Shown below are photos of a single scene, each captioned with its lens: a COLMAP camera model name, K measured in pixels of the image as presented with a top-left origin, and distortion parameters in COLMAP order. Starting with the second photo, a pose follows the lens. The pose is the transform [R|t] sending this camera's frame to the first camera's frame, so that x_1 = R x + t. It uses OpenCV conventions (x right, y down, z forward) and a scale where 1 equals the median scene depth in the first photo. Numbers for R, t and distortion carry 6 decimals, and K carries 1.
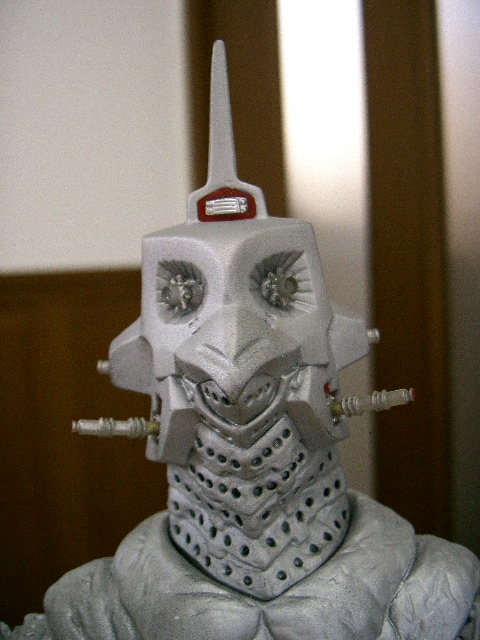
lens RADIAL K [[716.0, 0, 240.0], [0, 716.0, 320.0], [0, 0, 1]] dist [-0.163067, -0.007647]
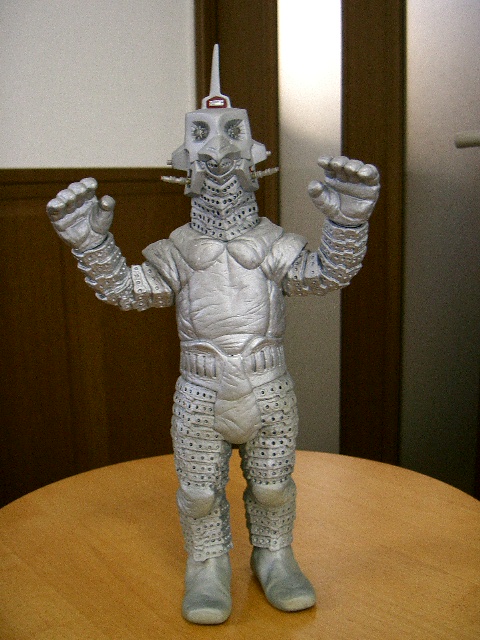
lens RADIAL K [[785.9, 0, 240.0], [0, 785.9, 320.0], [0, 0, 1]] dist [-0.114011, -0.006322]
pose [[0.998589, 0.022160, 0.048252, -0.057530], [-0.027034, 0.994332, 0.102824, 0.387583], [-0.045700, -0.103984, 0.993529, -2.235593]]
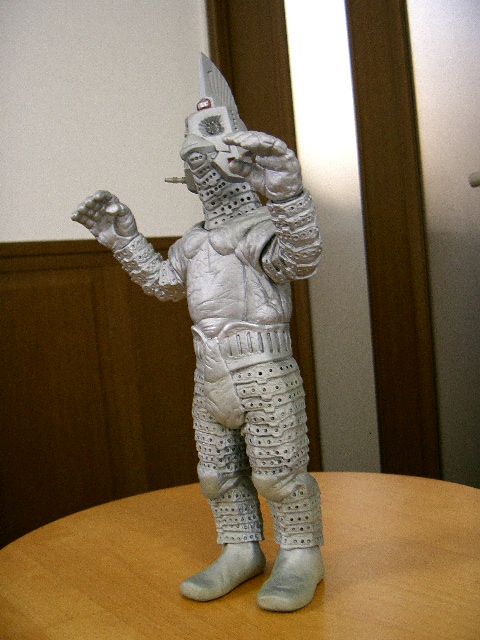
lens RADIAL K [[785.9, 0, 240.0], [0, 785.9, 320.0], [0, 0, 1]] dist [-0.114011, -0.006322]
pose [[0.766423, 0.012495, -0.642215, 2.320436], [0.011191, 0.999399, 0.032800, 0.675137], [0.642239, -0.032326, 0.765823, -1.539028]]
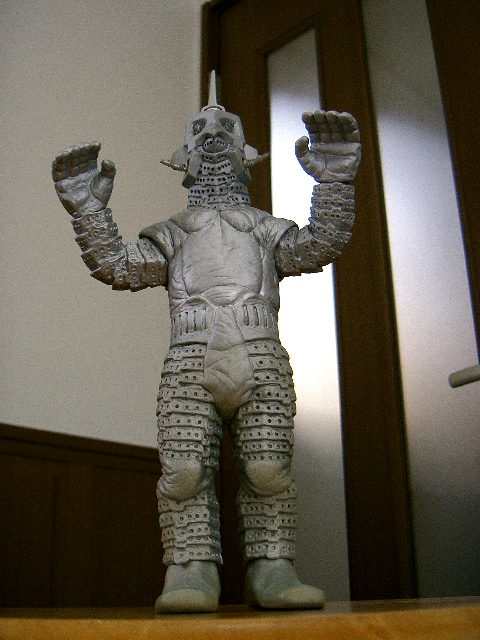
lens RADIAL K [[734.7, 0, 240.0], [0, 734.7, 320.0], [0, 0, 1]] dist [-0.011512, -0.004844]
pose [[0.999083, 0.040720, 0.013255, 0.097803], [-0.031888, 0.914028, -0.404396, 2.090470], [-0.028583, 0.403603, 0.914488, -1.695581]]
